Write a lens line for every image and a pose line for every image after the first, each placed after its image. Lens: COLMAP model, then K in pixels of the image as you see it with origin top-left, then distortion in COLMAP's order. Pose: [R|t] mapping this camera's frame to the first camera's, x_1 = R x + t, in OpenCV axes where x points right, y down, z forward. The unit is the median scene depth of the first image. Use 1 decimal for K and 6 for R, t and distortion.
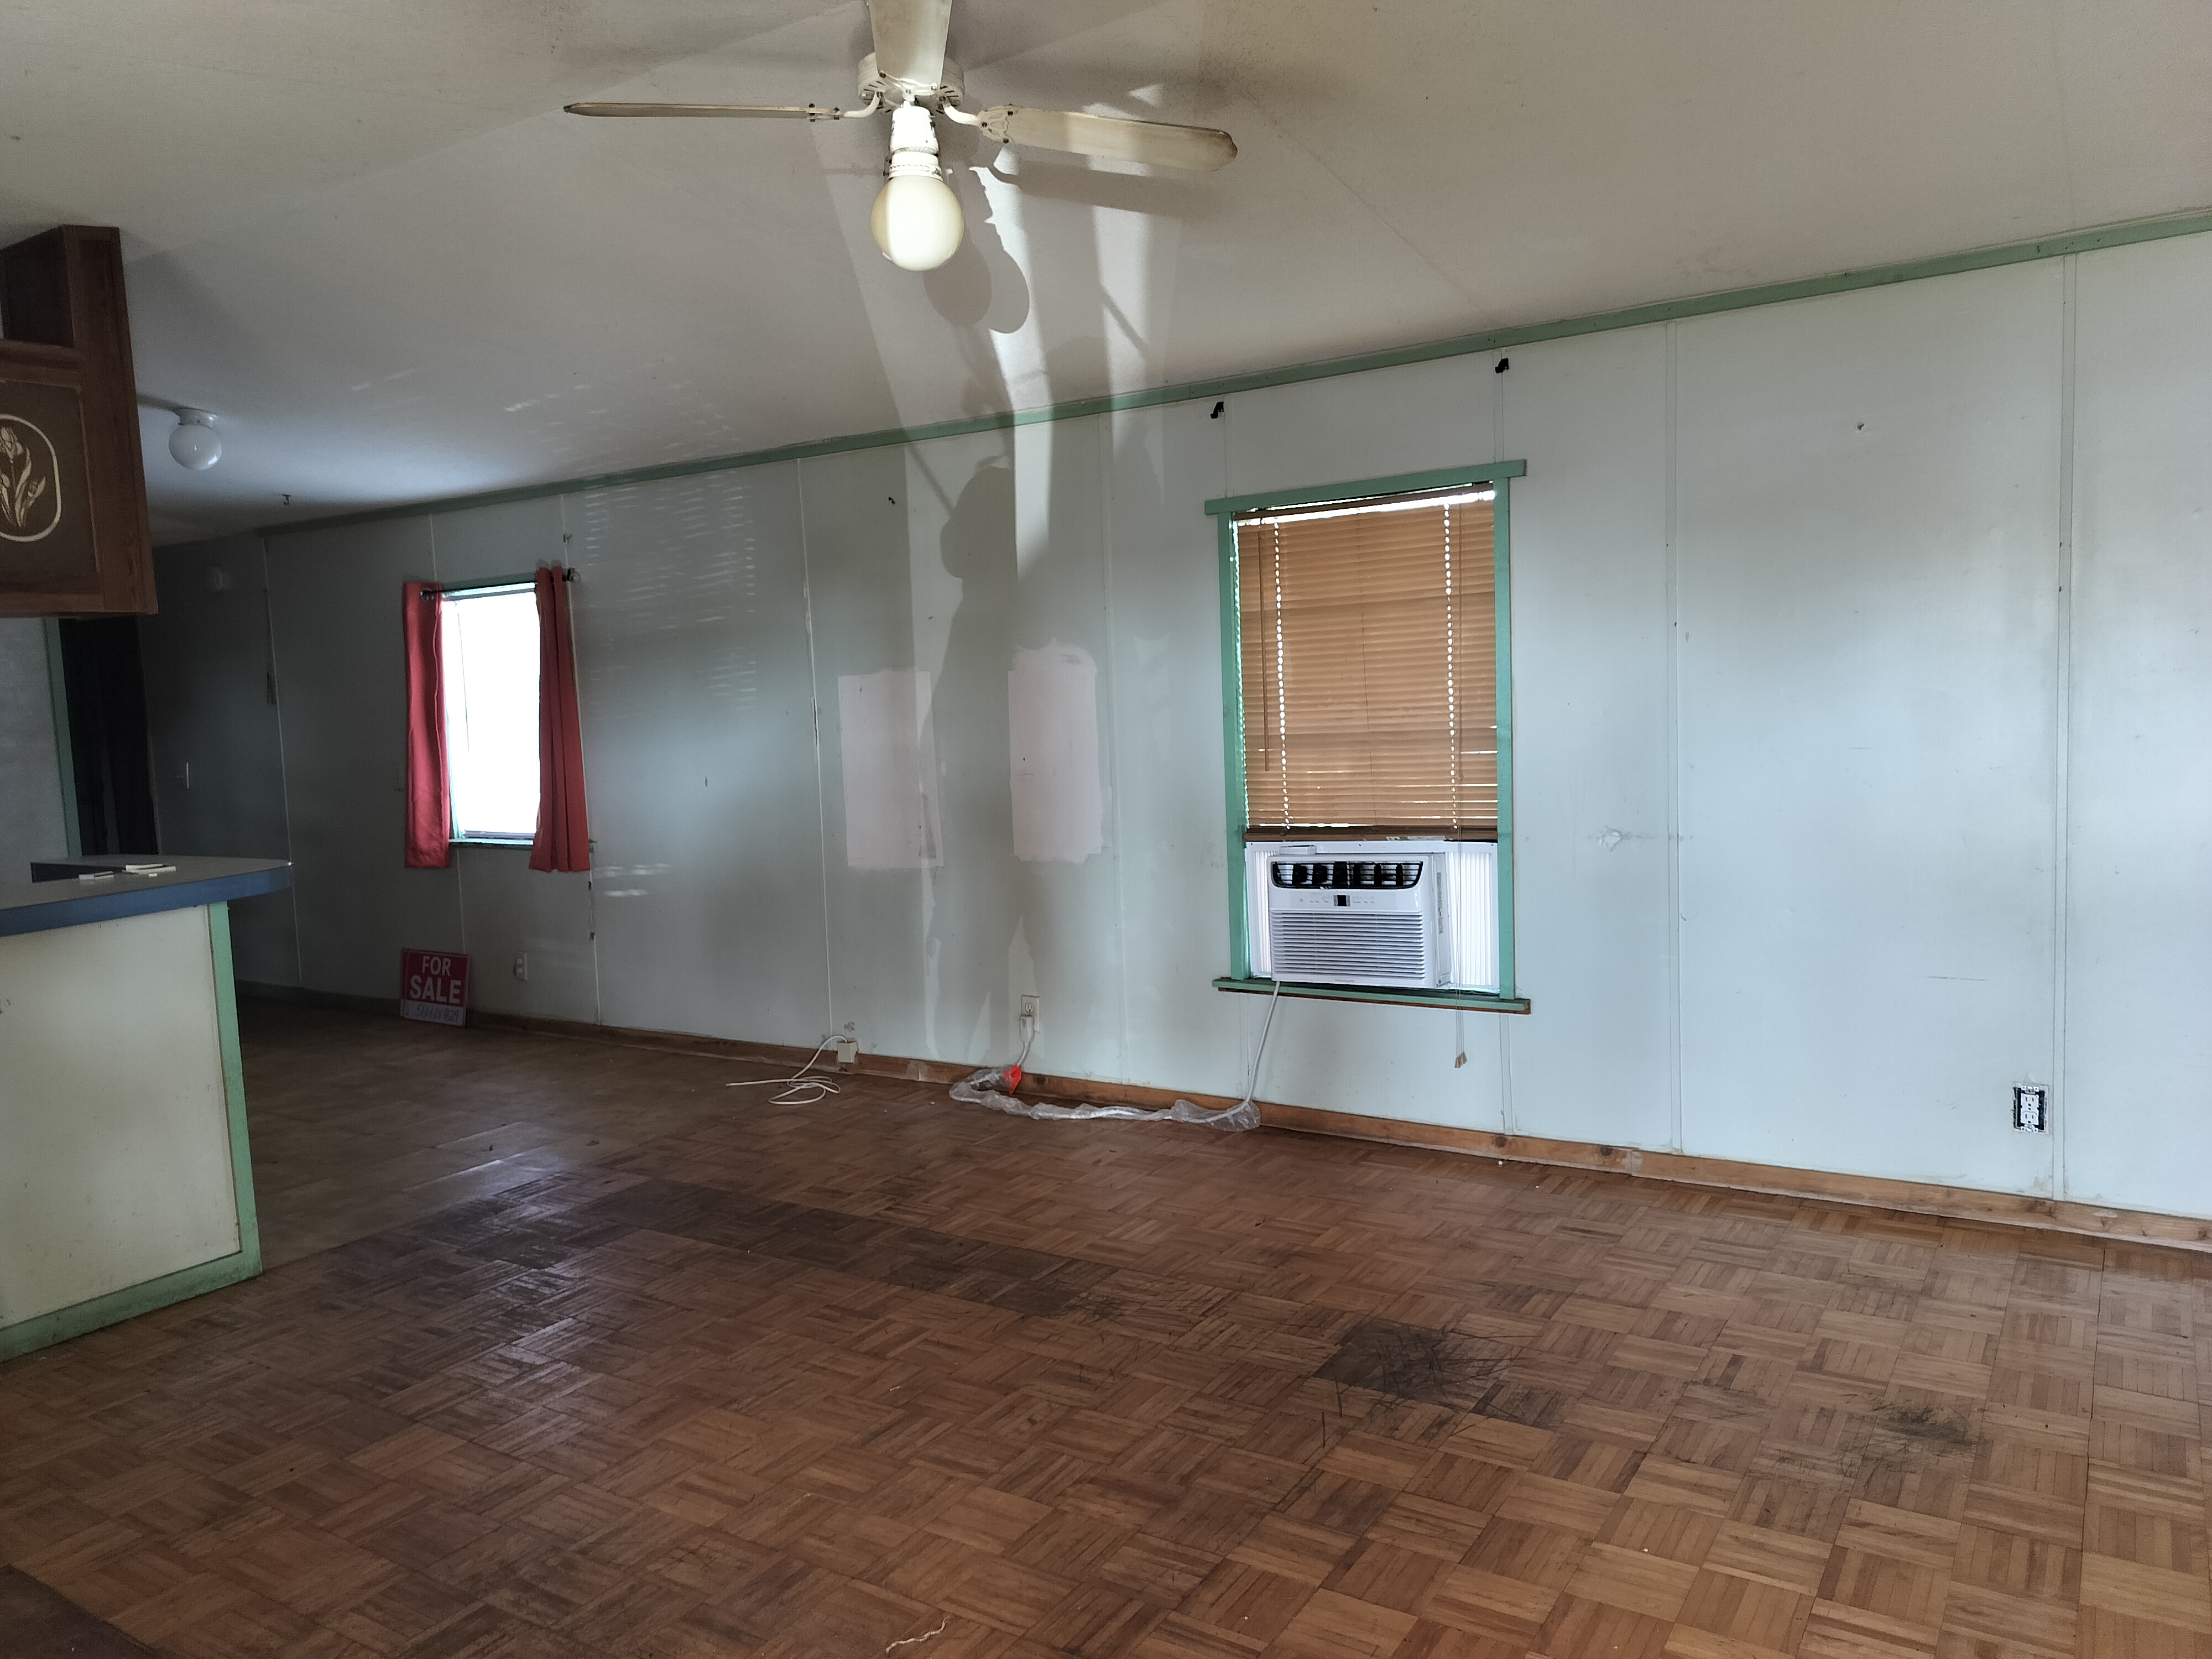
lens RADIAL K [[1560.3, 0, 1114.8], [0, 1560.3, 816.0], [0, 0, 1]] dist [0.097488, -0.126579]
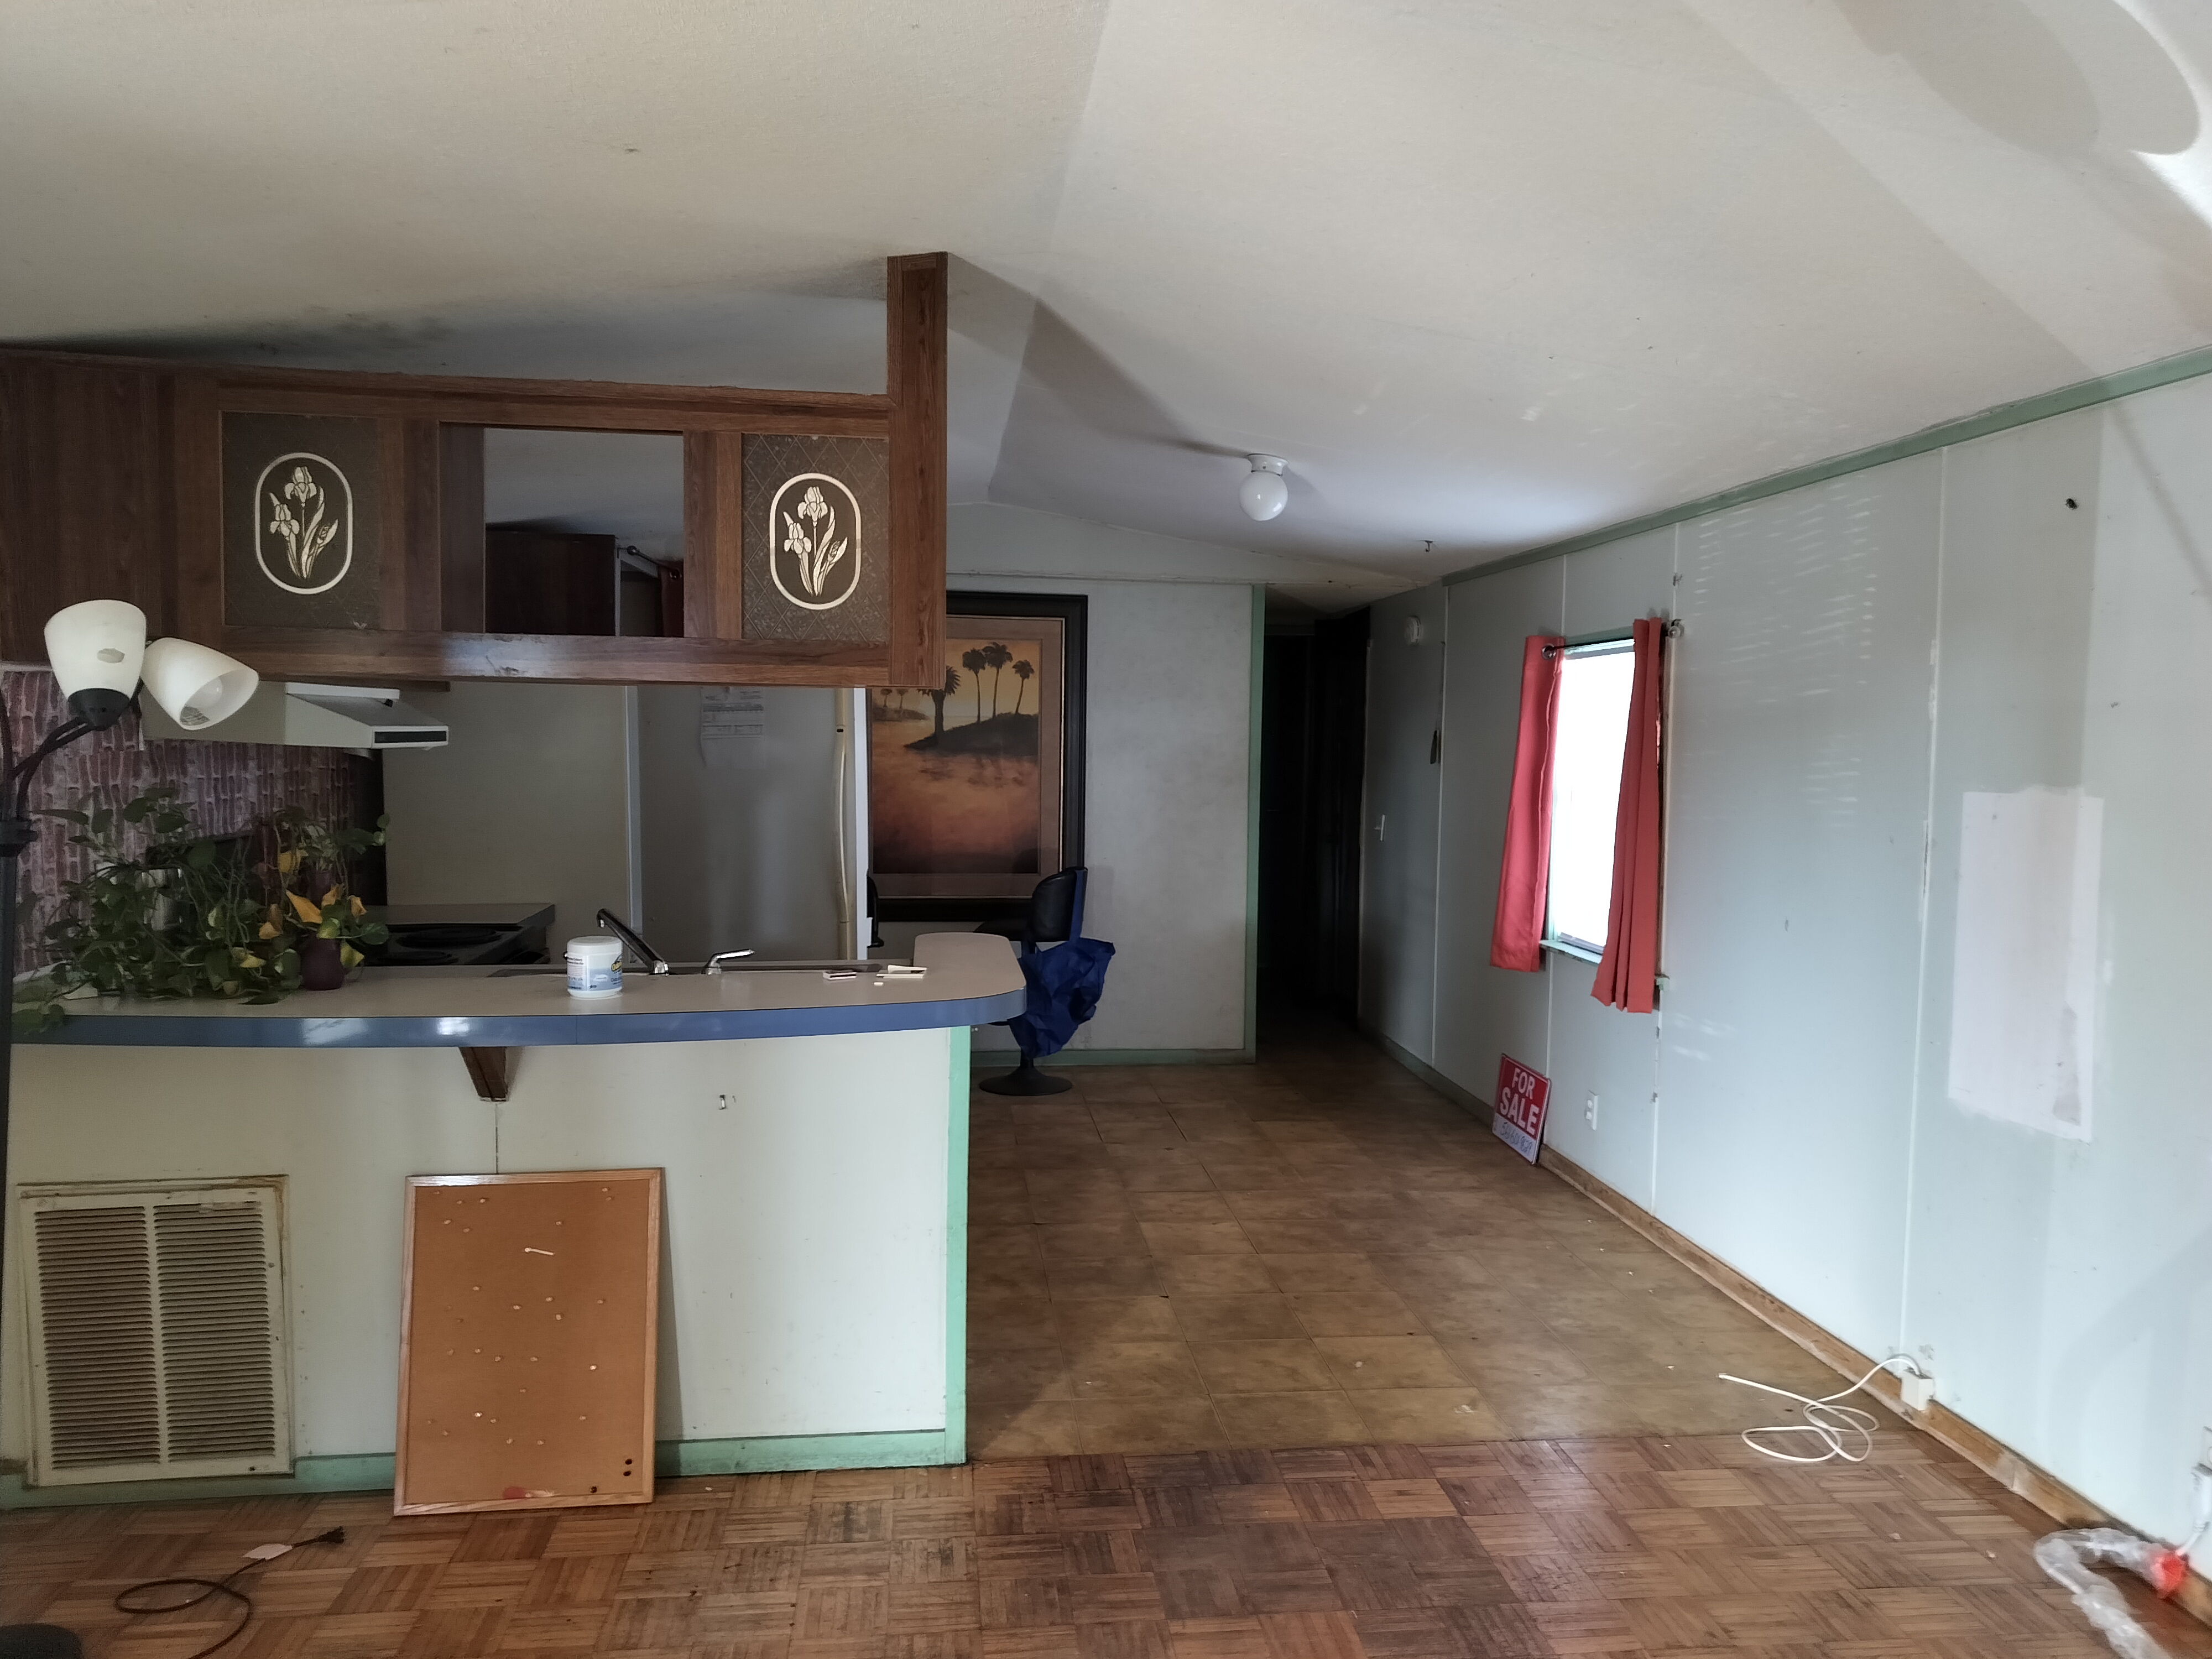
lens RADIAL K [[1588.9, 0, 1114.2], [0, 1588.9, 826.6], [0, 0, 1]] dist [0.071615, -0.098489]
pose [[0.640499, 0.095451, -0.762004, 0.116740], [-0.108314, 0.993555, 0.033413, -0.075436], [0.760283, 0.061135, 0.646709, 0.418875]]
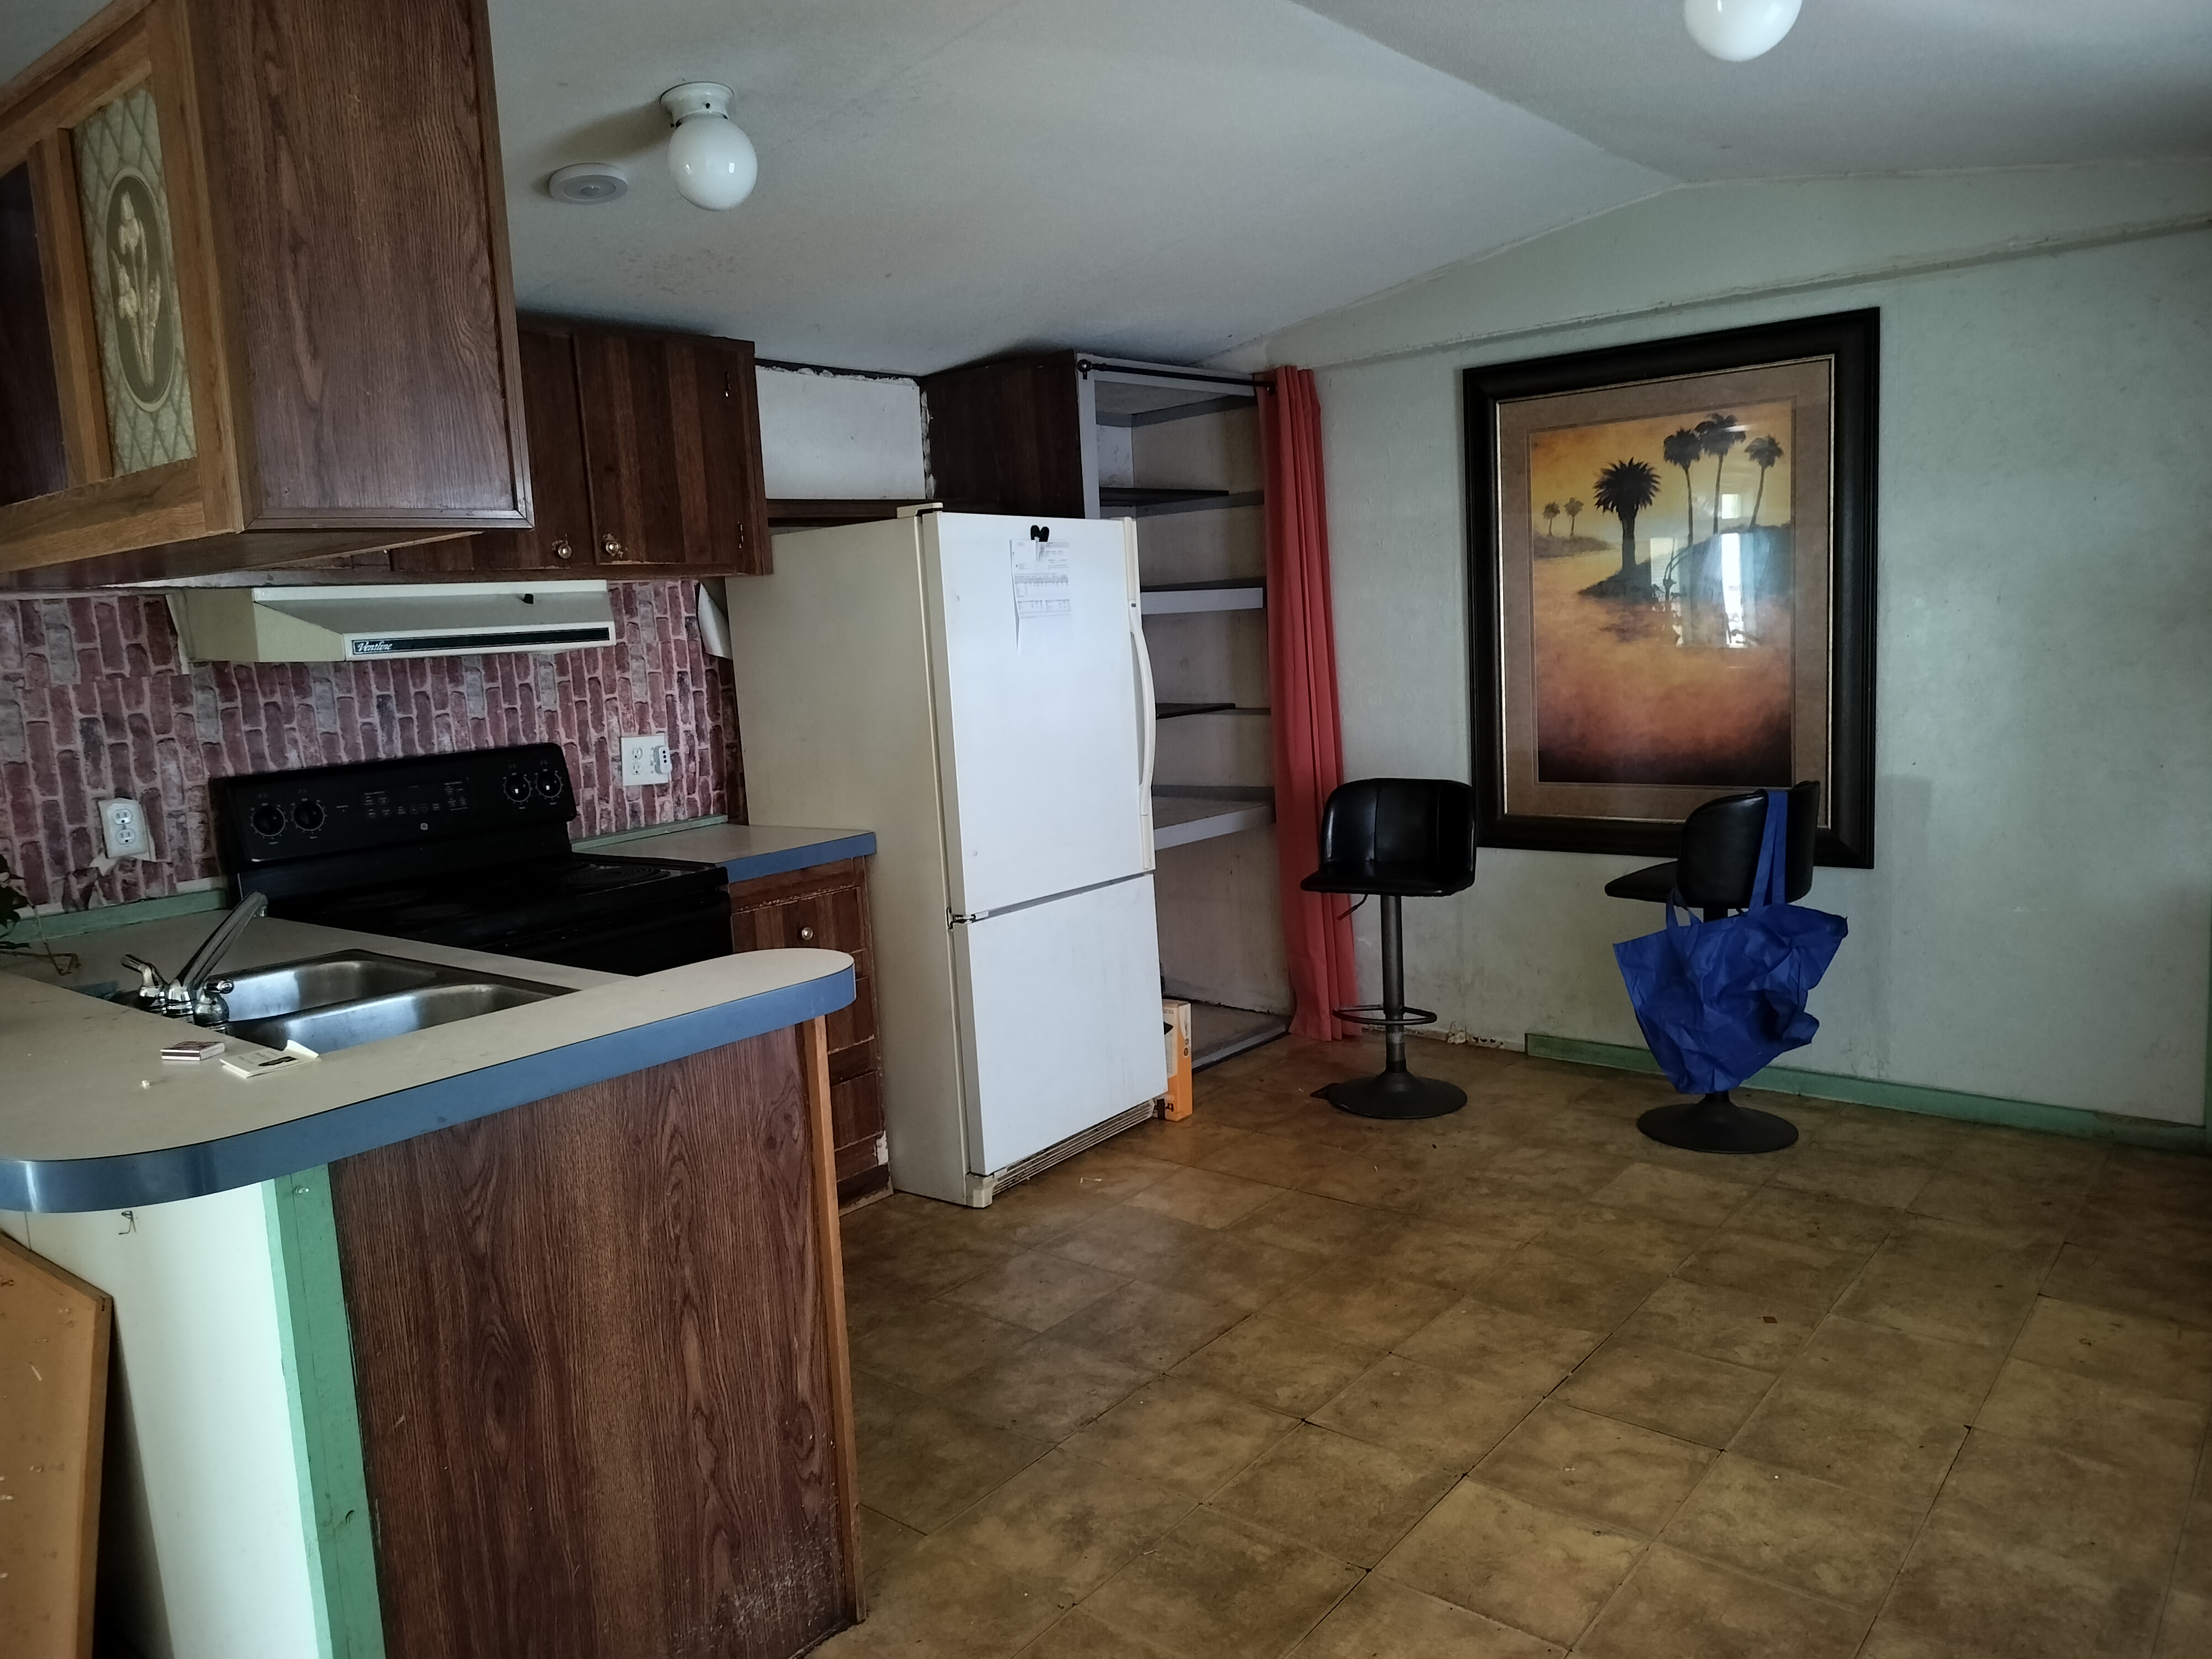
lens RADIAL K [[1588.9, 0, 1114.2], [0, 1588.9, 826.6], [0, 0, 1]] dist [0.071615, -0.098489]
pose [[-0.101509, 0.181681, -0.978104, -0.133710], [-0.028913, 0.982229, 0.185448, -0.114749], [0.994414, 0.047105, -0.094452, 1.080518]]
